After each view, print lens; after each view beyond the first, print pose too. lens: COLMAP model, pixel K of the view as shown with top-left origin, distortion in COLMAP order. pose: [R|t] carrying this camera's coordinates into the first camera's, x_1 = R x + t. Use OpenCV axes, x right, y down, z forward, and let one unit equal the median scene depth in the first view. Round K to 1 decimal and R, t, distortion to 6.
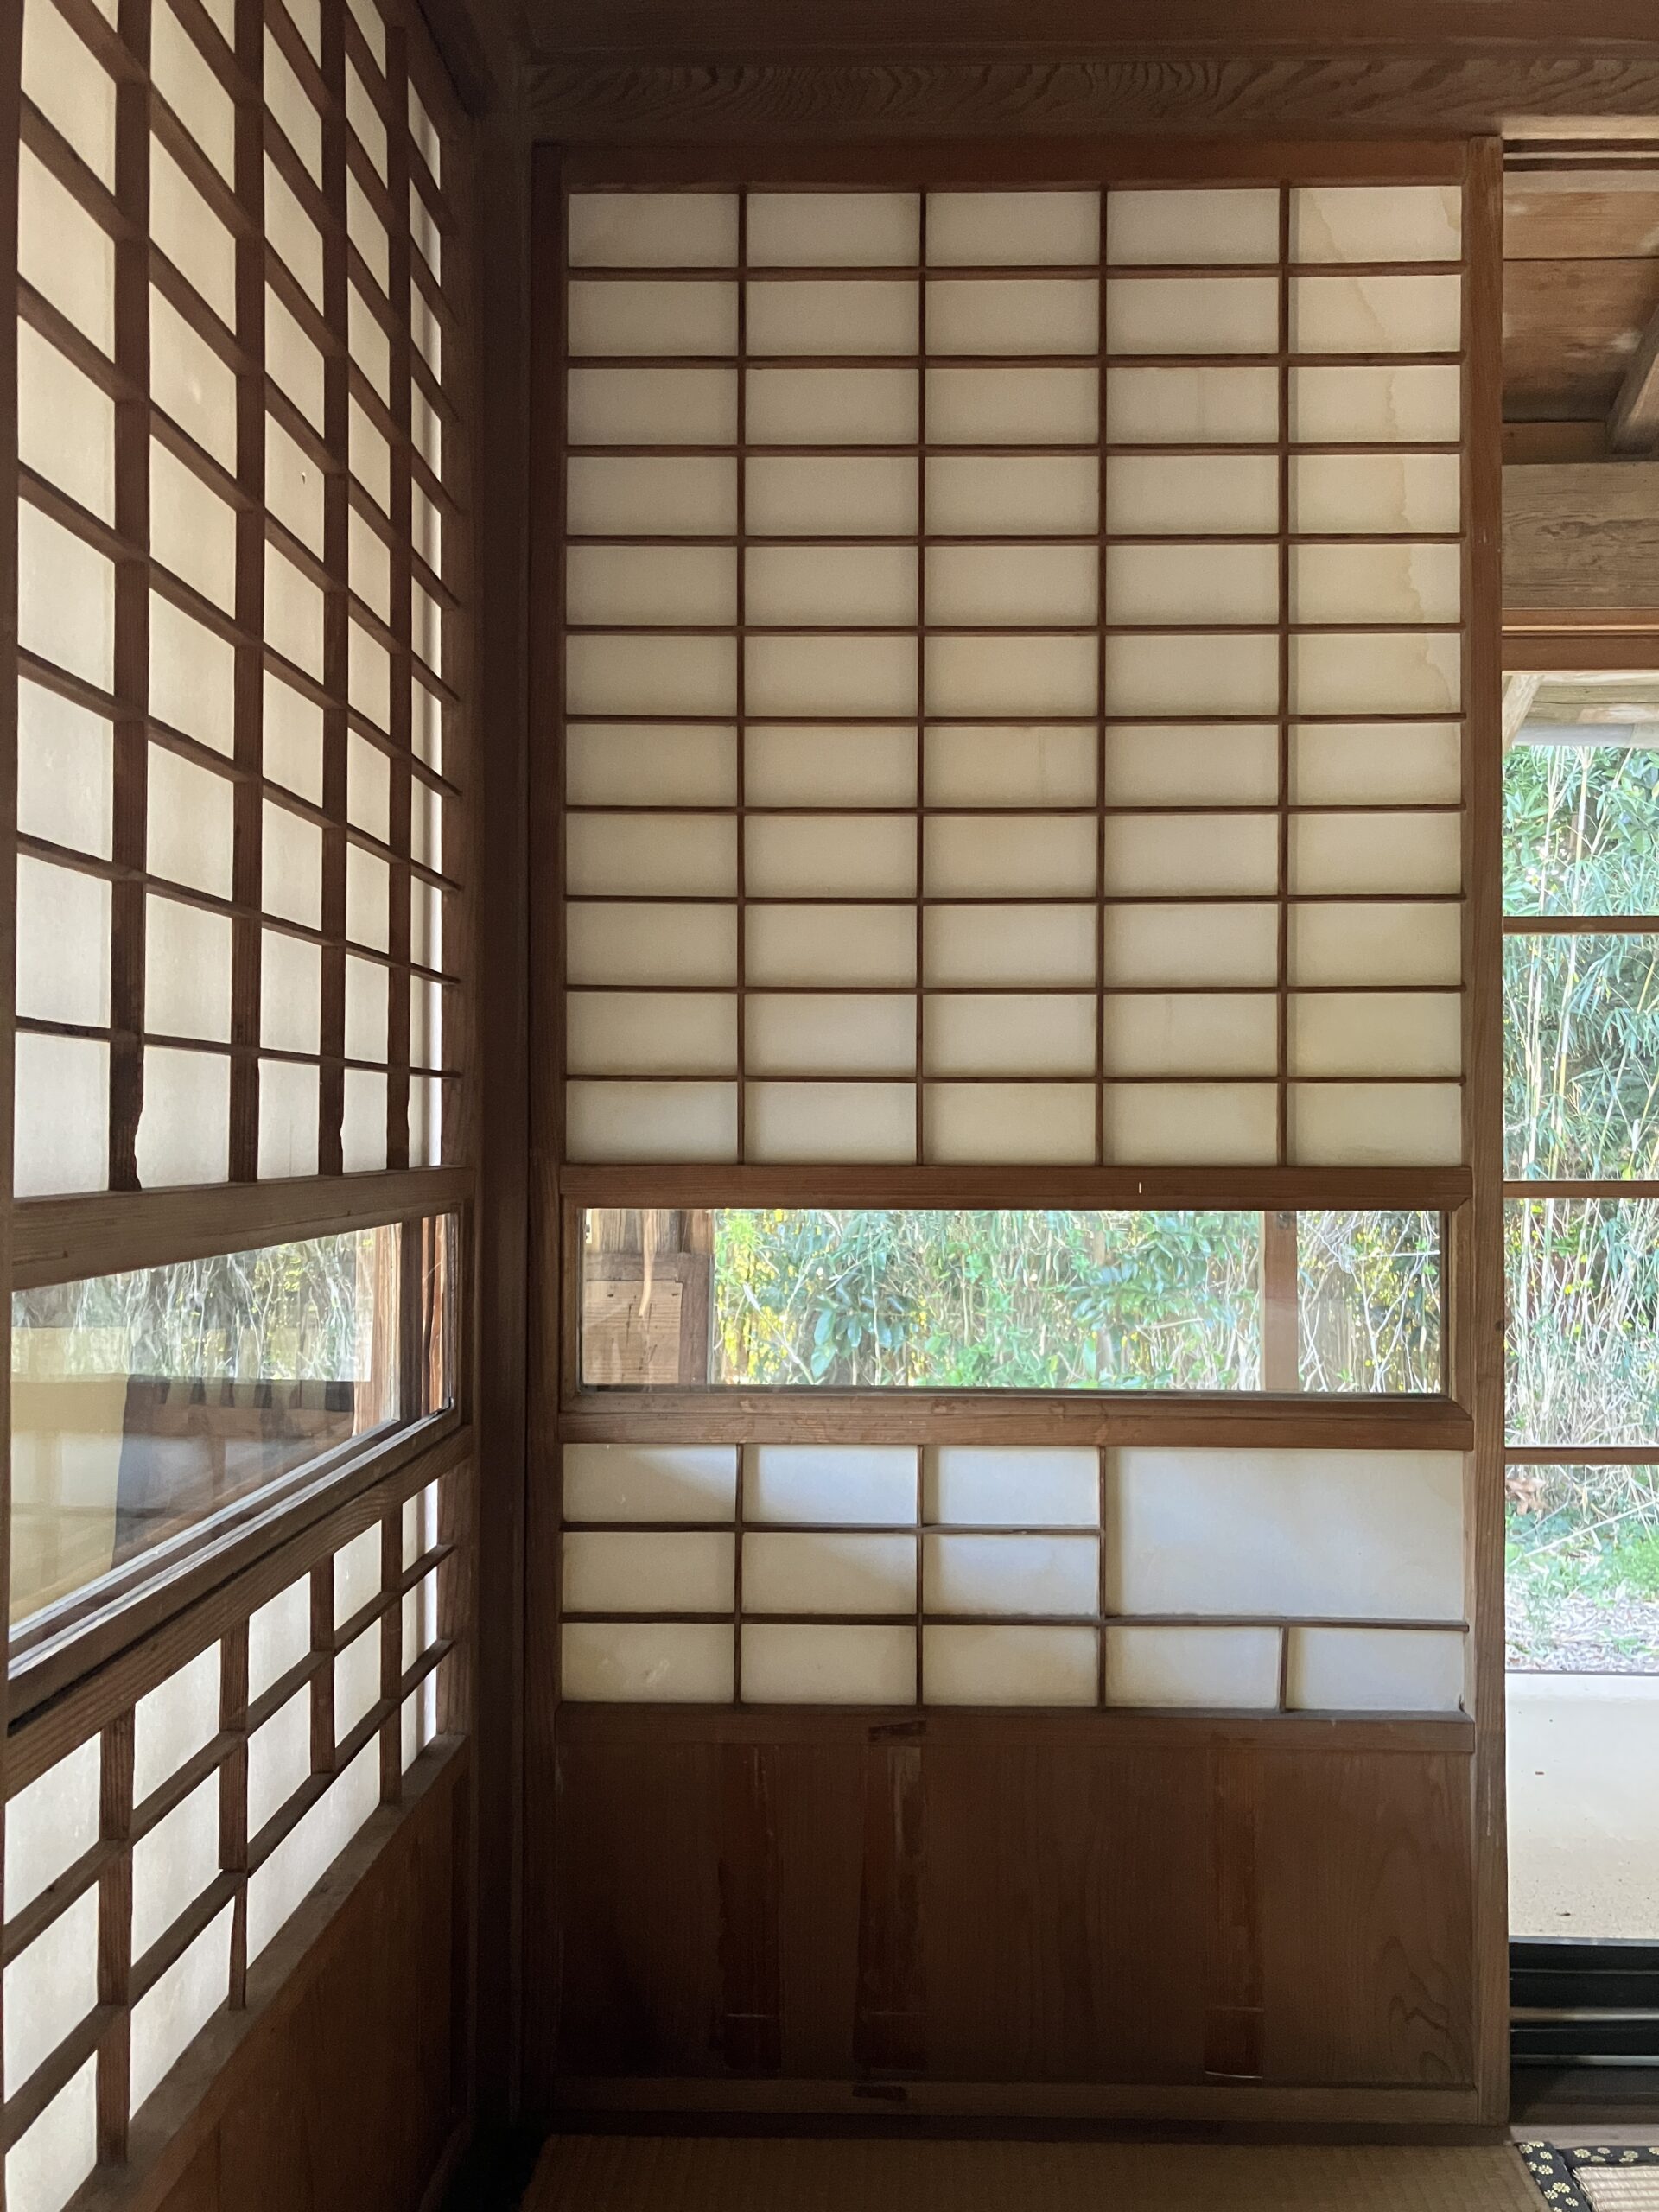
lens RADIAL K [[1819.7, 0, 863.8], [0, 1819.7, 1103.0], [0, 0, 1]] dist [-0.000121, -0.002866]
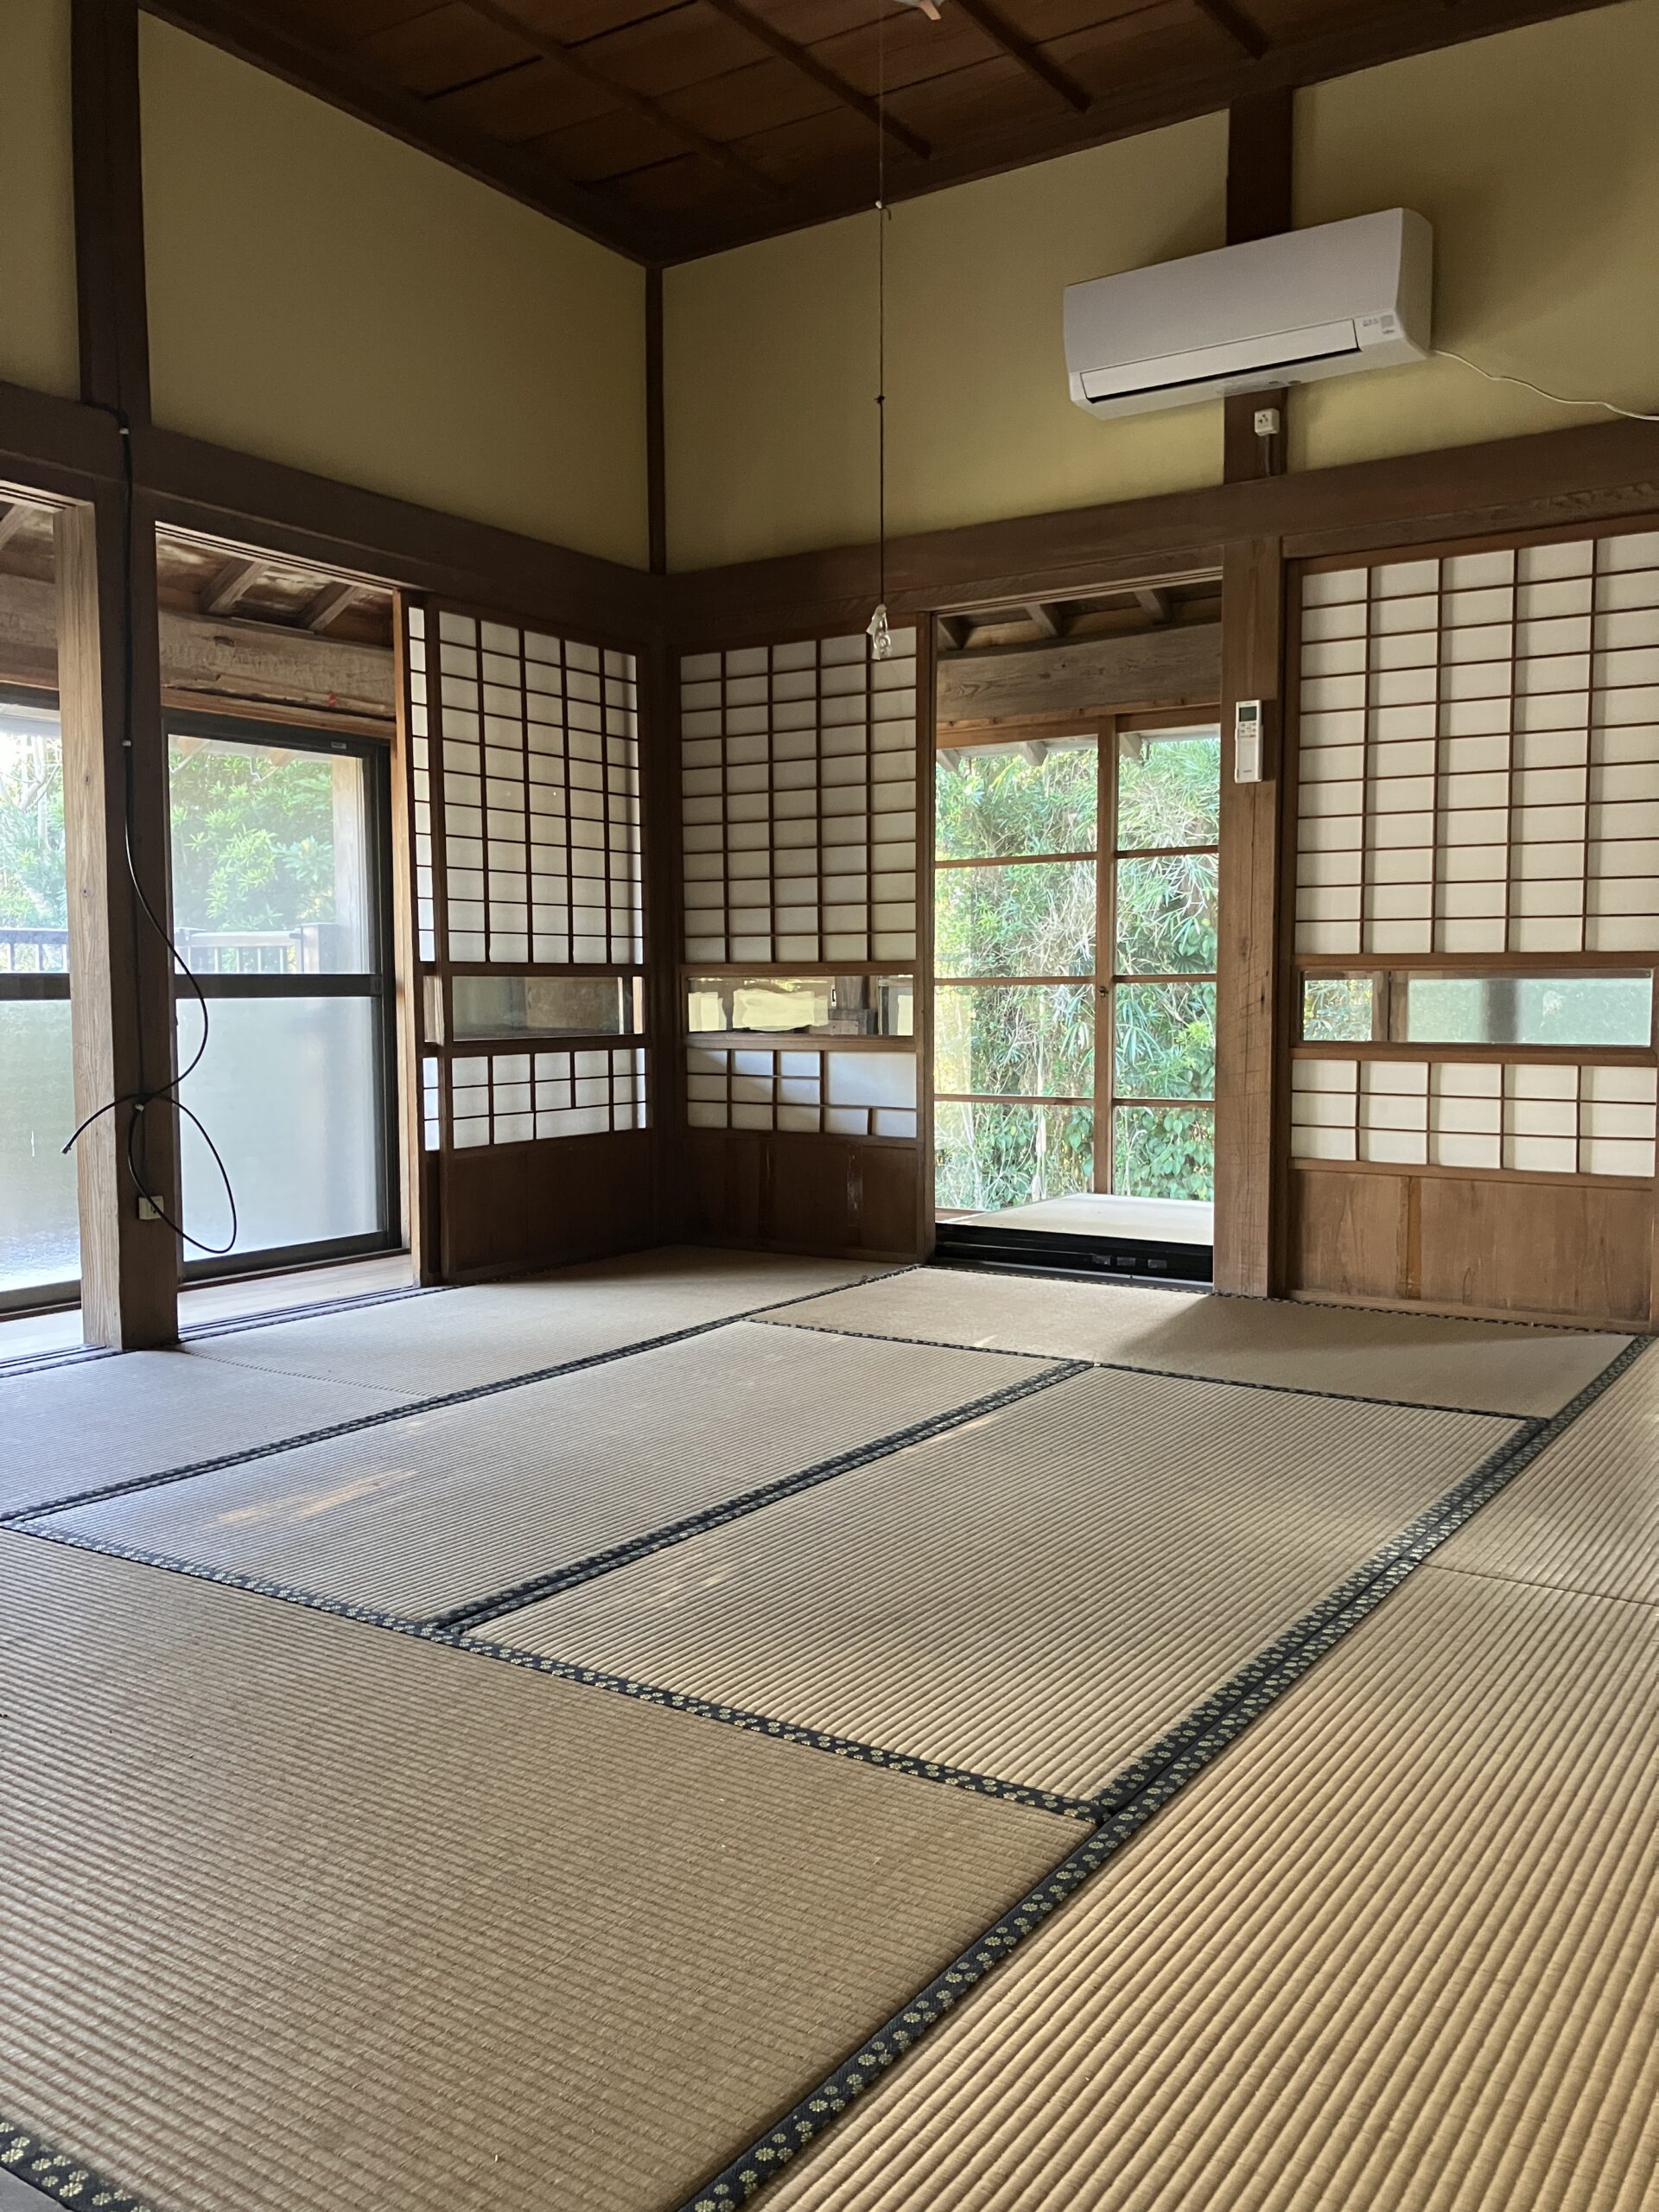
lens RADIAL K [[1819.7, 0, 863.8], [0, 1819.7, 1103.0], [0, 0, 1]] dist [-0.000121, -0.002866]
pose [[0.853609, 0.025993, -0.520265, 1.834984], [0.027081, 0.995189, 0.094153, -0.016370], [0.520210, -0.094459, 0.848799, -1.646812]]
